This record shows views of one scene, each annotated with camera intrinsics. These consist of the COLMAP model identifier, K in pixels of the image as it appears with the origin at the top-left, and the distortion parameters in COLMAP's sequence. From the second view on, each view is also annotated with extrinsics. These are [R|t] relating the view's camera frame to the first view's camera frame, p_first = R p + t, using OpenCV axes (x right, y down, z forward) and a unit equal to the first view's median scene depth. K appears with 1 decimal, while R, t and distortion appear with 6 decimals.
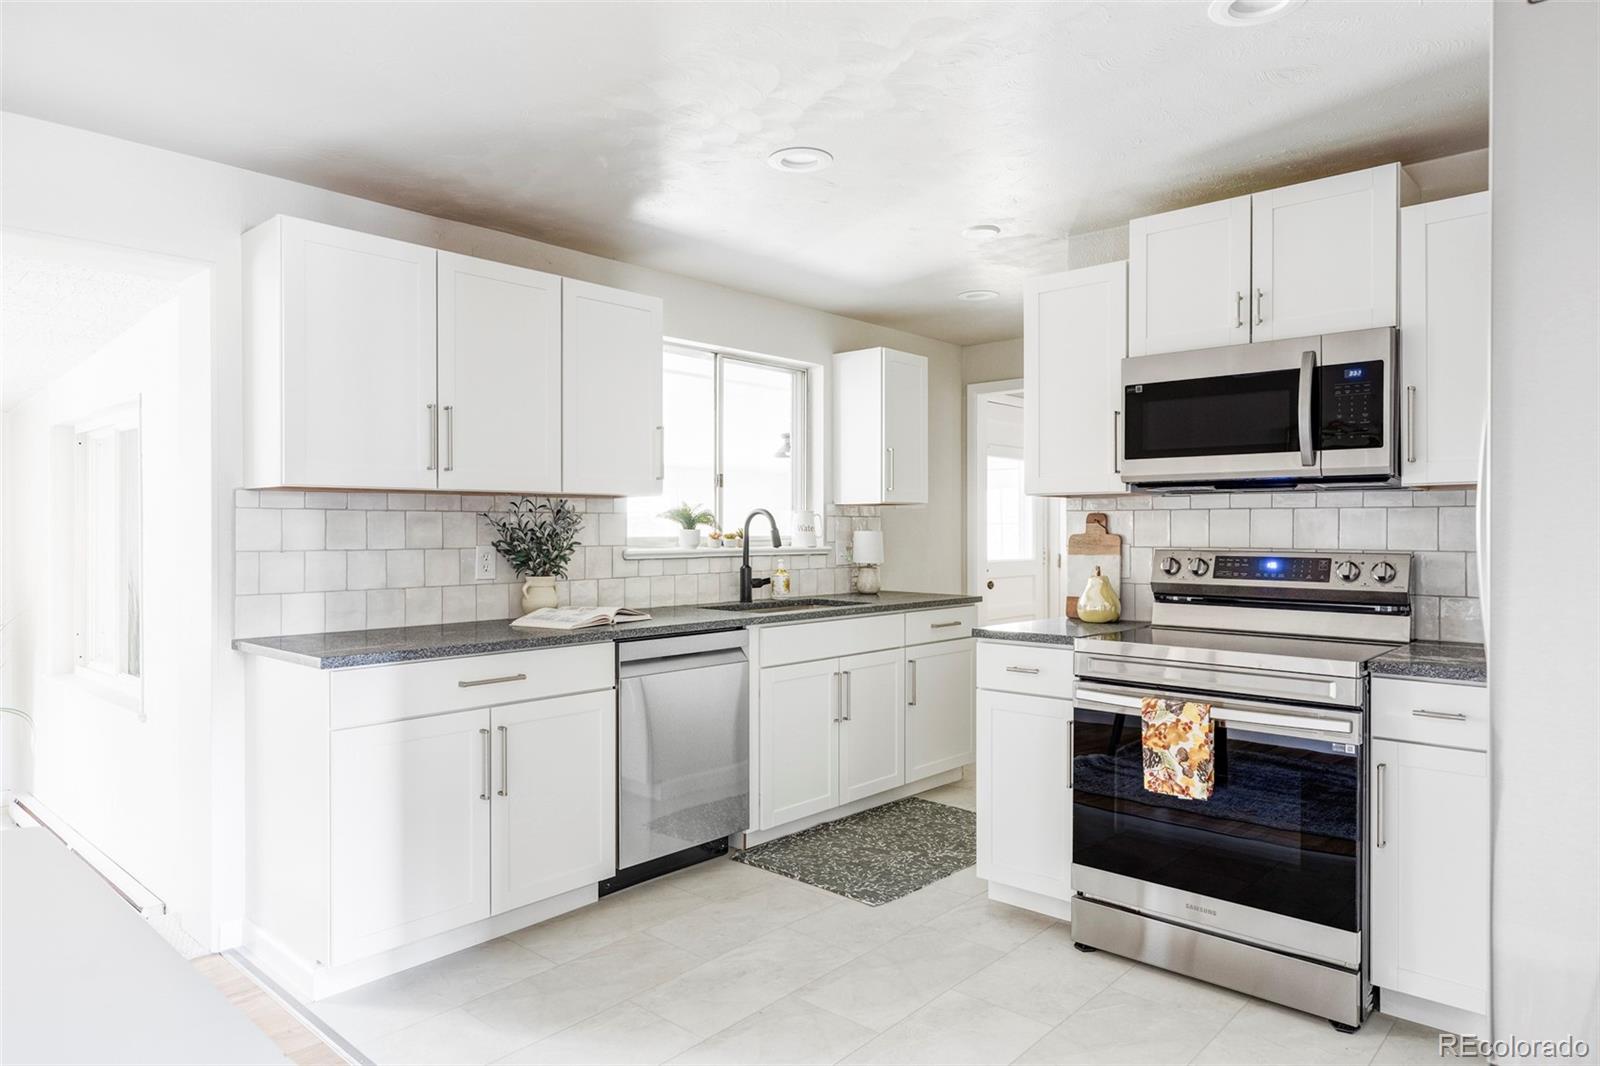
lens RADIAL K [[982.4, 0, 800.0], [0, 982.4, 533.0], [0, 0, 1]] dist [0.014760, 0.000409]
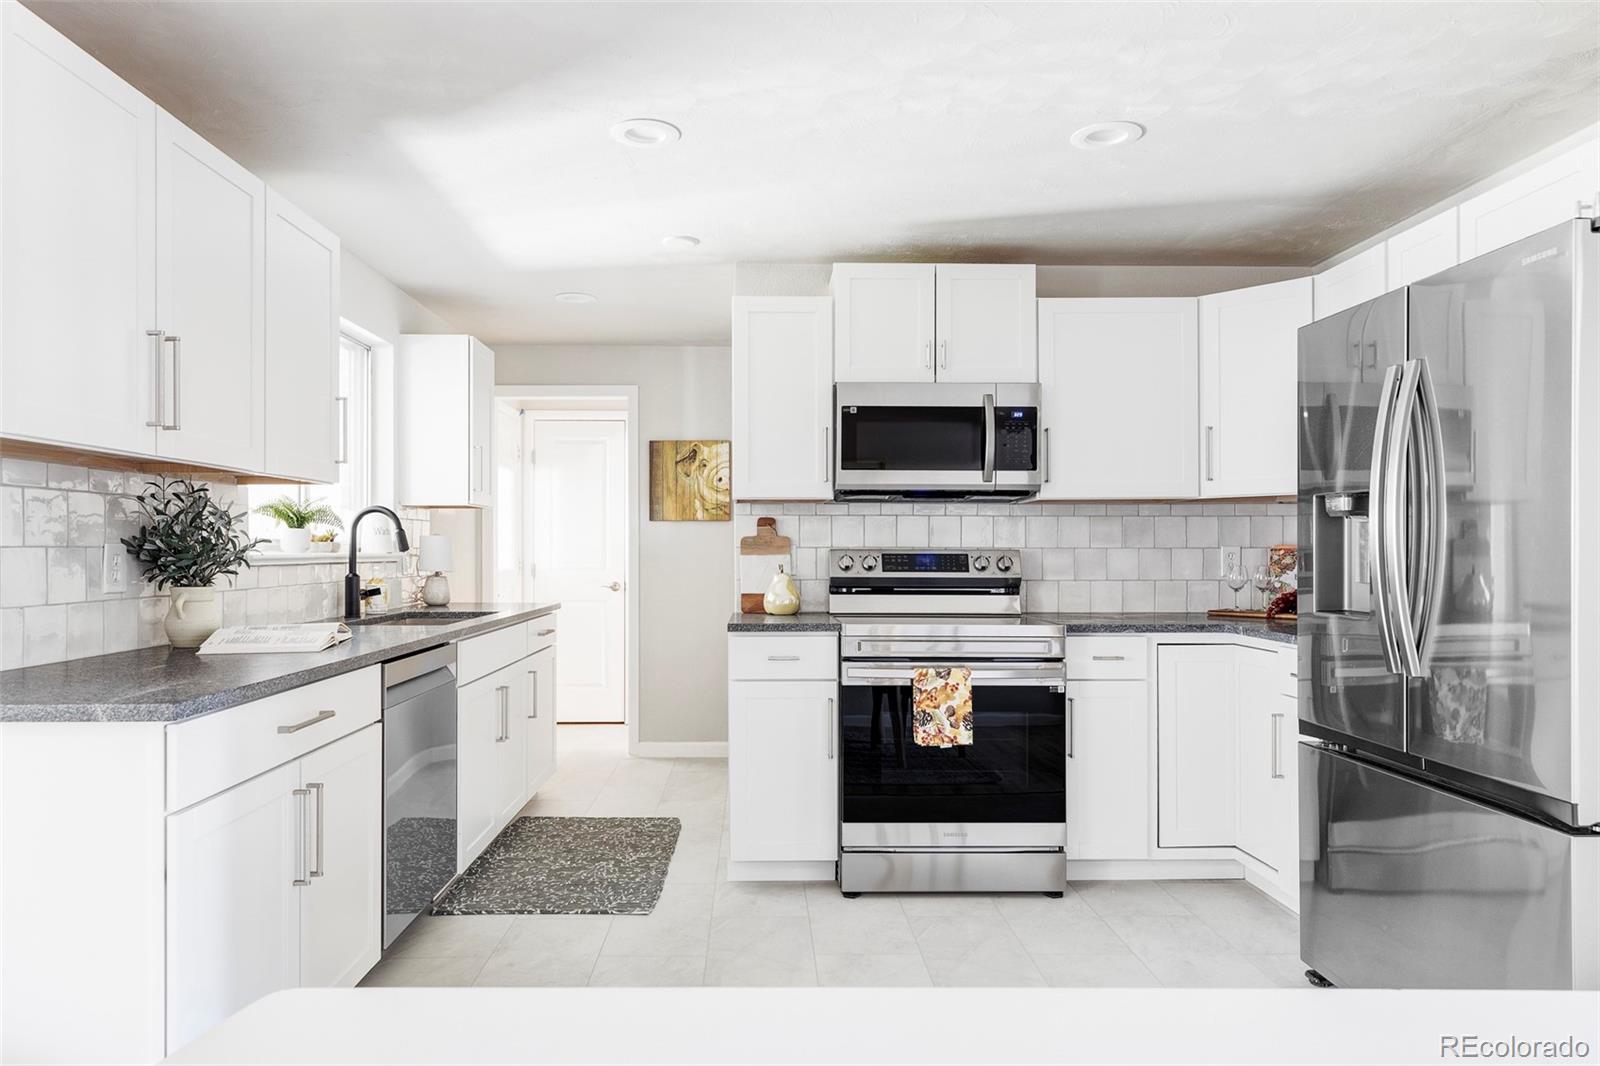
lens RADIAL K [[973.3, 0, 801.1], [0, 973.3, 546.2], [0, 0, 1]] dist [0.018857, 0.000351]
pose [[0.738829, 0.002121, 0.673890, -0.472393], [0.001271, 0.999989, -0.004541, 0.020051], [-0.673892, 0.004212, 0.738818, 0.186668]]
